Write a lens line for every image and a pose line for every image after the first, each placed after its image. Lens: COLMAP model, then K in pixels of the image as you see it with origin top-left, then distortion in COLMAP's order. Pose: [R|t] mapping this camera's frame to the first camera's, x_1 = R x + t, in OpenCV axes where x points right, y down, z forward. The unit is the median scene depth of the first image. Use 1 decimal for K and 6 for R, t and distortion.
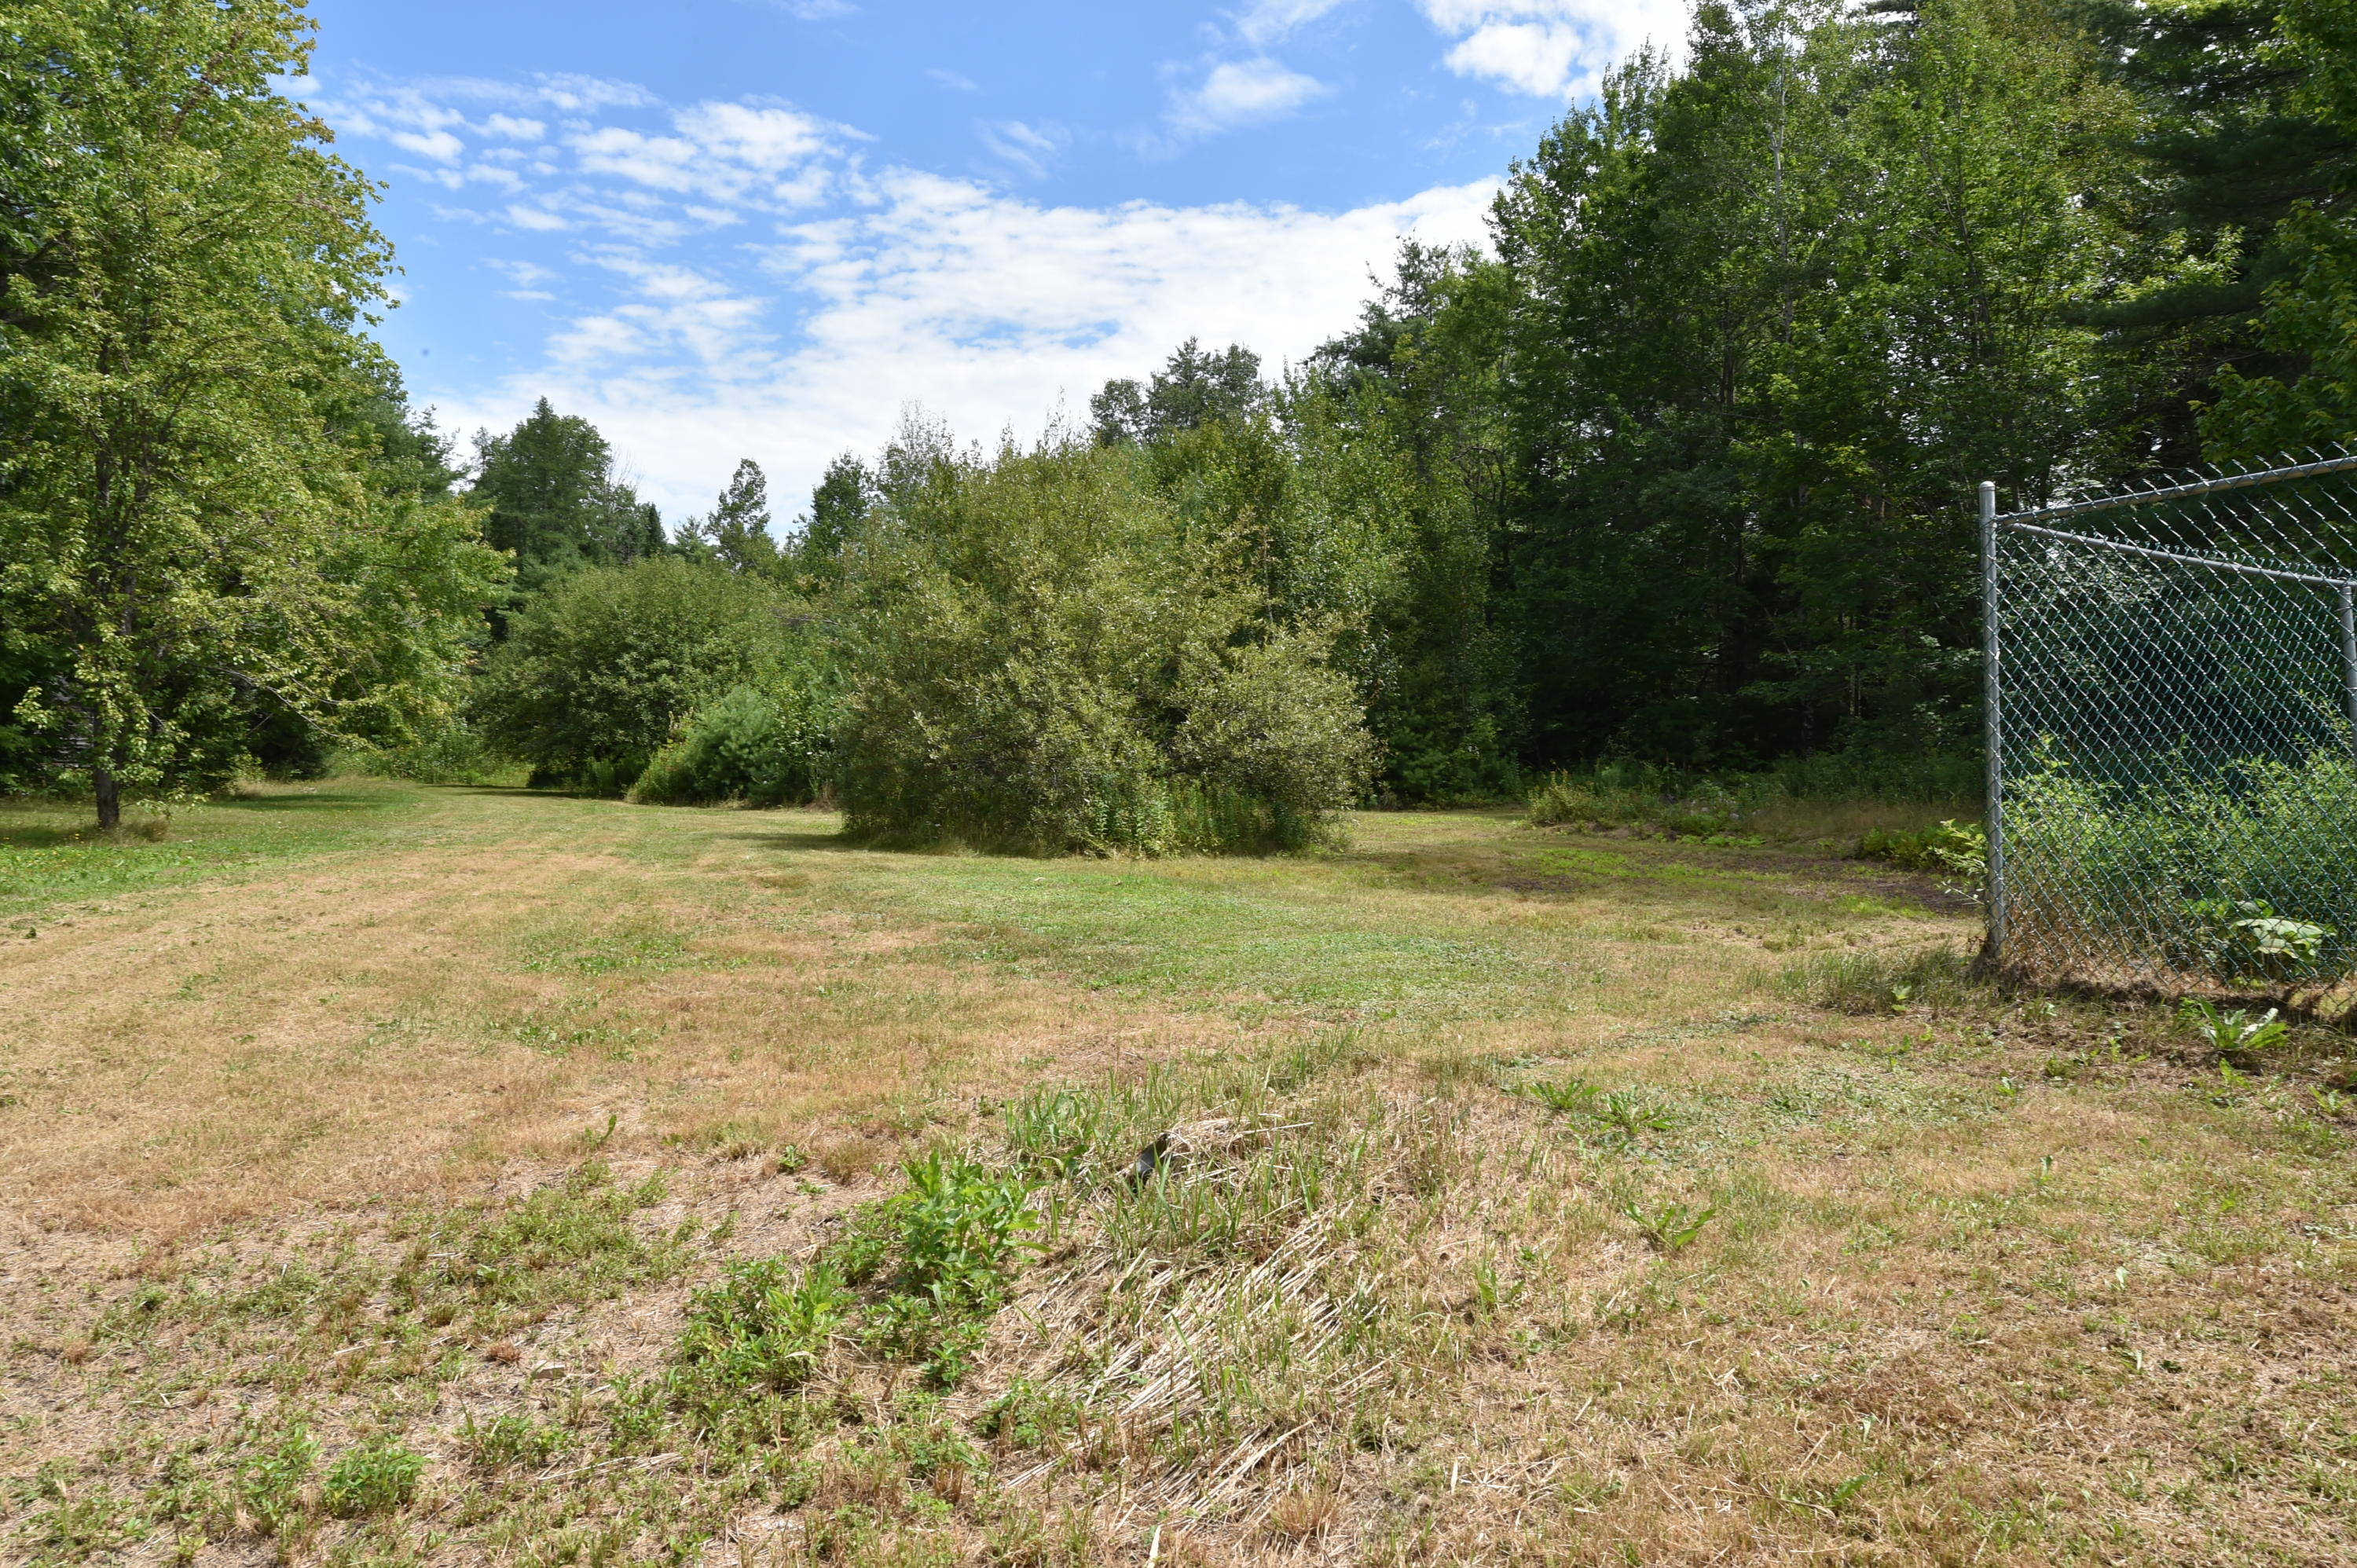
lens RADIAL K [[1508.9, 0, 1178.5], [0, 1508.9, 784.0], [0, 0, 1]] dist [-0.020961, -0.000192]
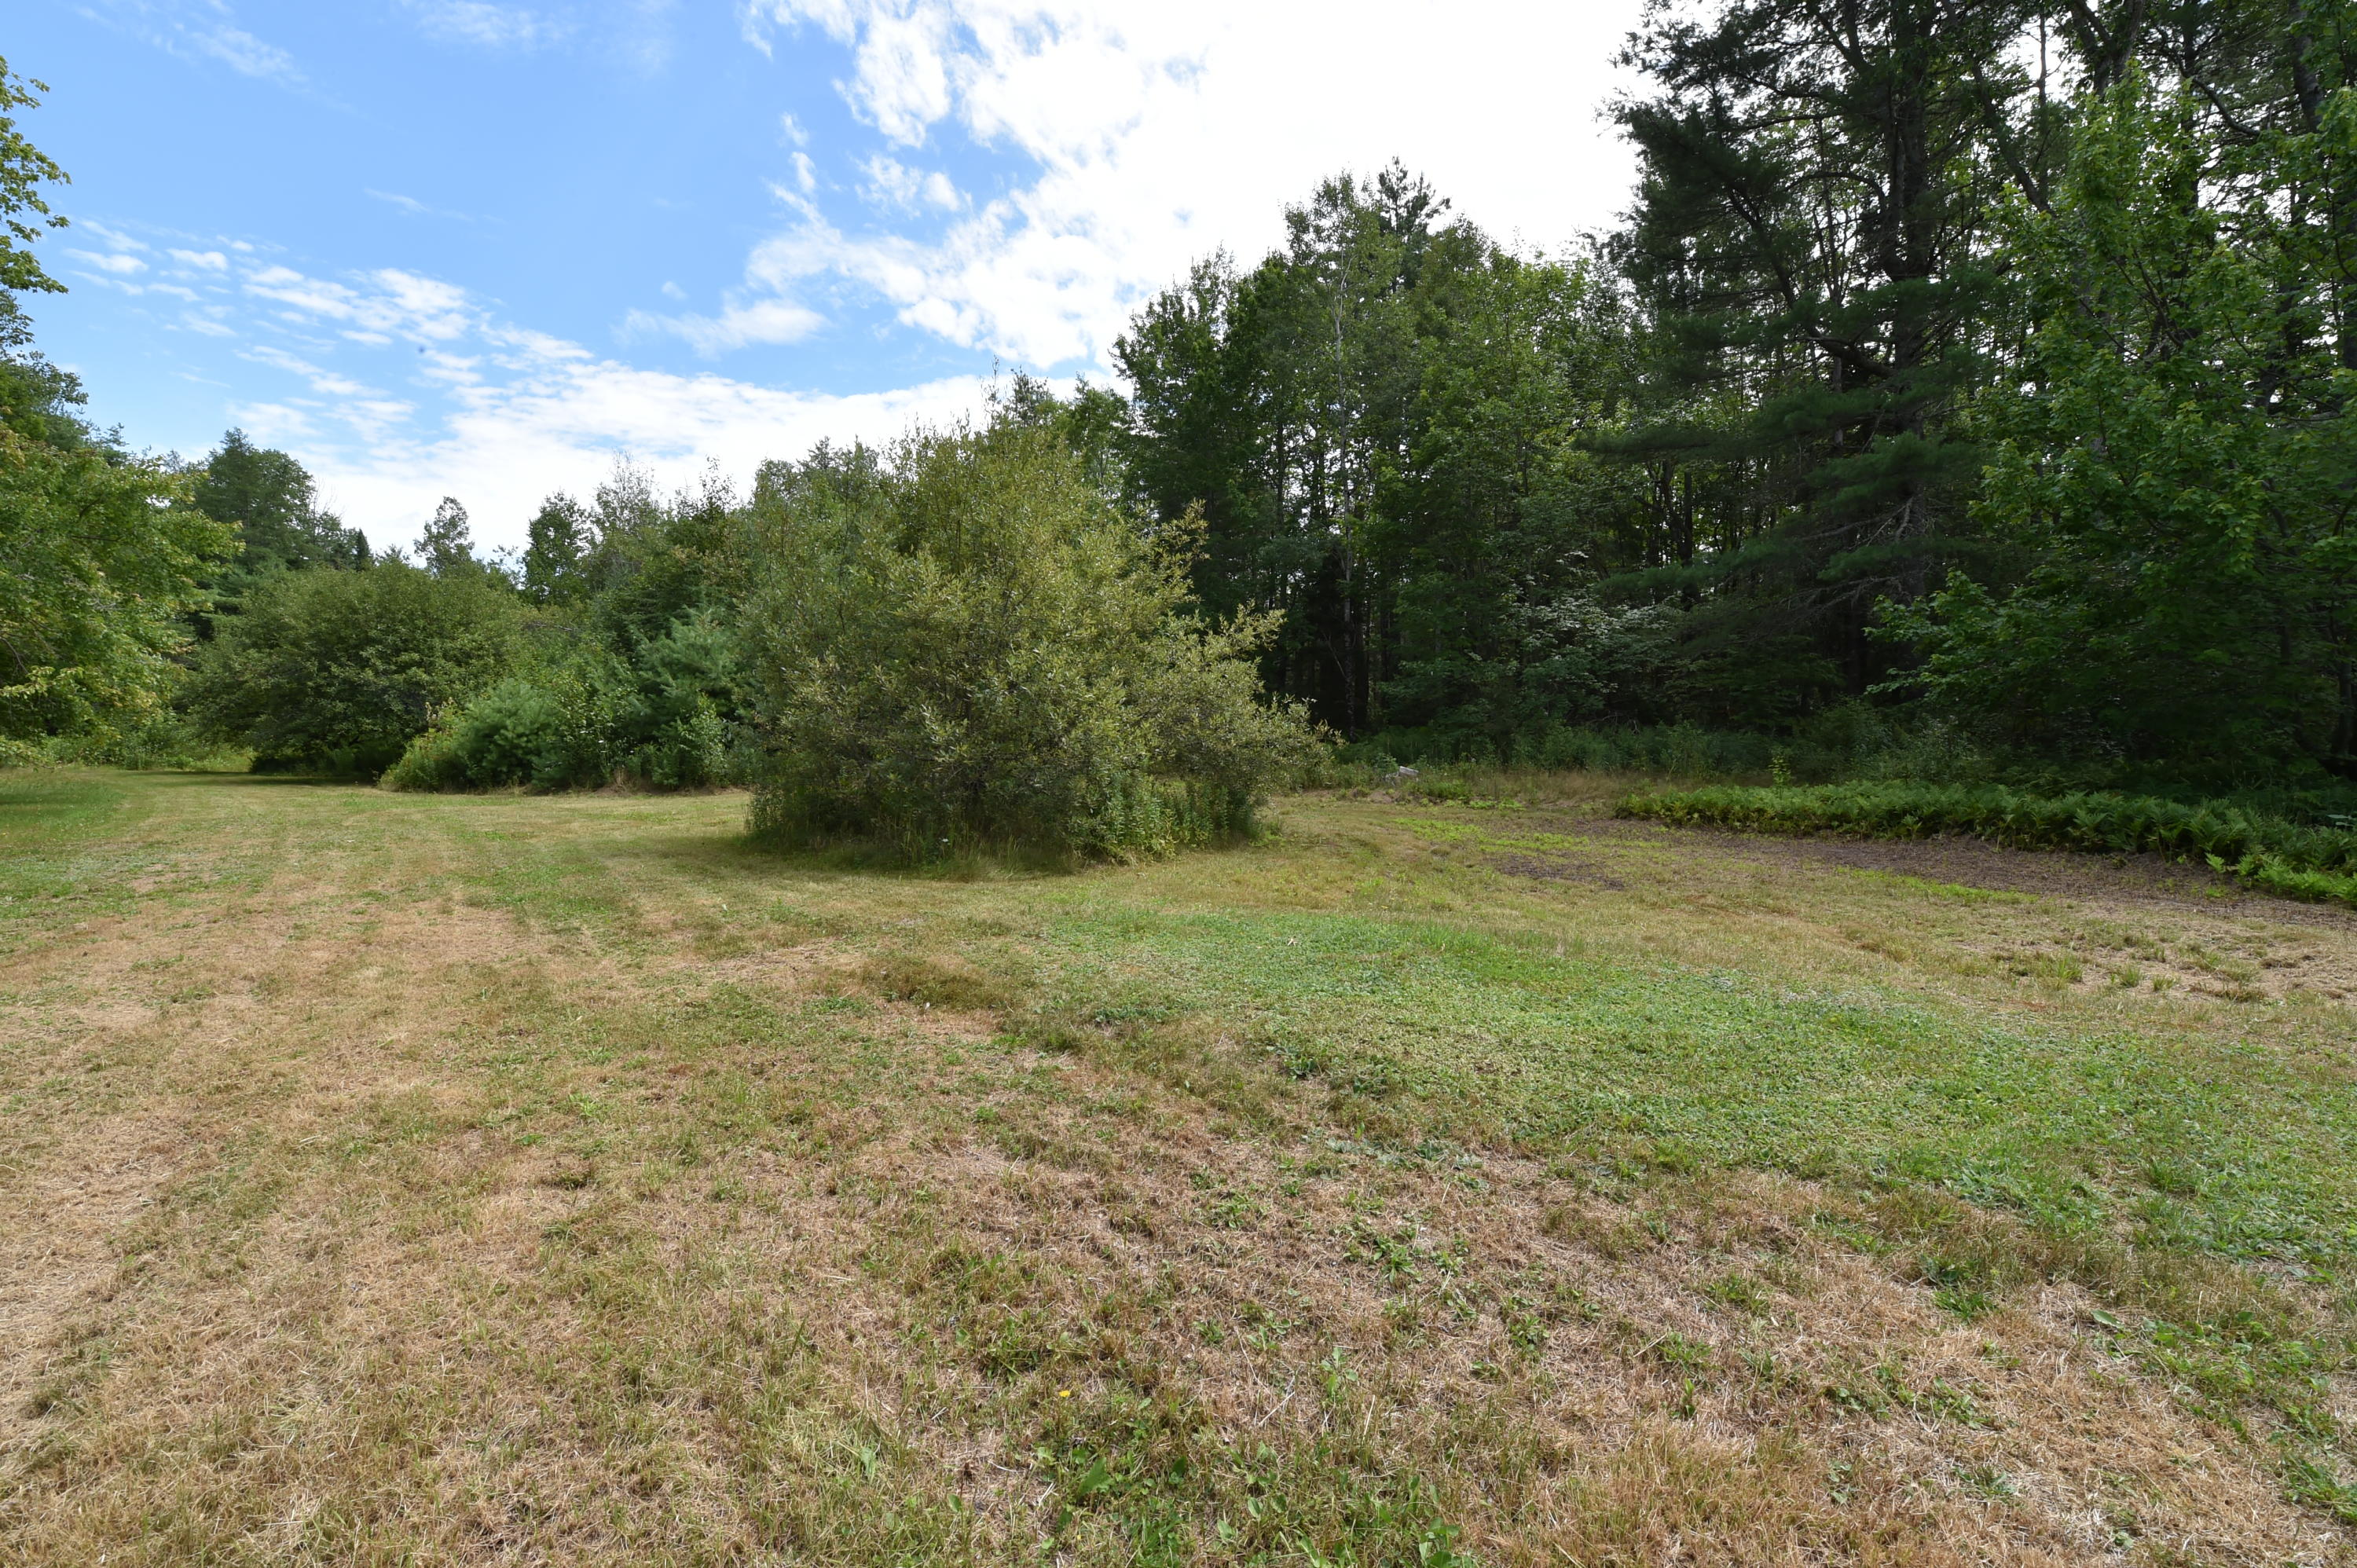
lens RADIAL K [[927.5, 0, 1175.8], [0, 927.5, 781.0], [0, 0, 1]] dist [-0.016598, -0.003079]
pose [[0.922596, -0.029357, 0.384650, -0.094843], [0.014705, 0.999052, 0.040979, -0.010411], [-0.385488, -0.032151, 0.922152, 0.188415]]
